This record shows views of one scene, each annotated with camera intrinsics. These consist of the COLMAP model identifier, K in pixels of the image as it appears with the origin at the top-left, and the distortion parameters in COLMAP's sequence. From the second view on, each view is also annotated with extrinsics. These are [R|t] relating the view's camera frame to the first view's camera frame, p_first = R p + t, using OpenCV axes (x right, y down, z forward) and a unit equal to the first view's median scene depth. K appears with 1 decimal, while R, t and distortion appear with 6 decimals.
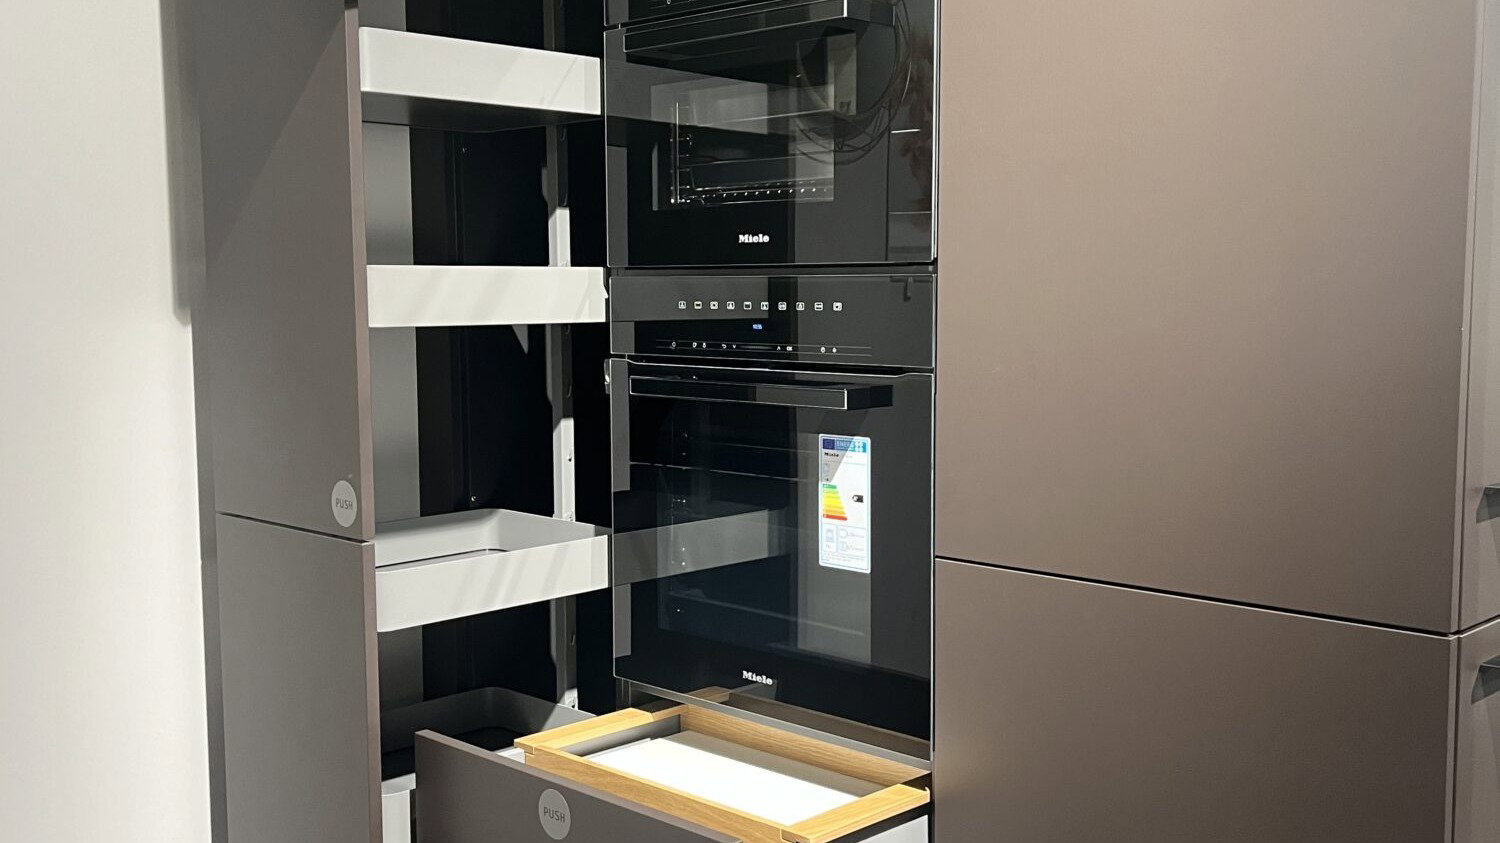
lens RADIAL K [[1545.5, 0, 750.0], [0, 1545.5, 421.5], [0, 0, 1]] dist [0.025538, 0.009090]
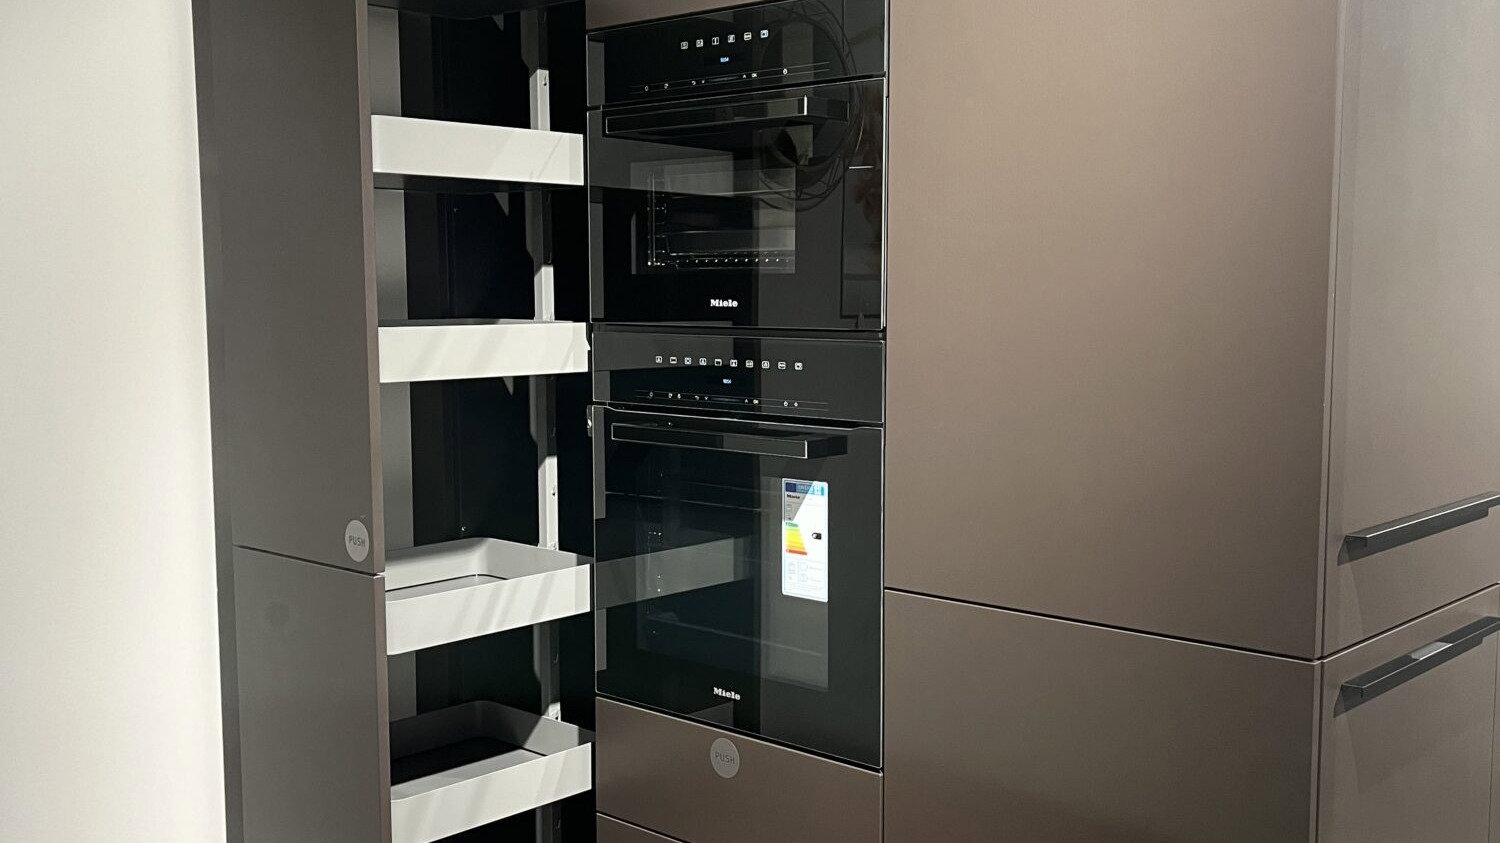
lens RADIAL K [[1545.5, 0, 750.0], [0, 1545.5, 421.5], [0, 0, 1]] dist [0.025538, 0.009090]
pose [[0.999576, -0.001180, 0.029092, -0.010450], [0.001182, 0.999999, -0.000054, -0.029961], [-0.029092, 0.000089, 0.999577, -0.114123]]
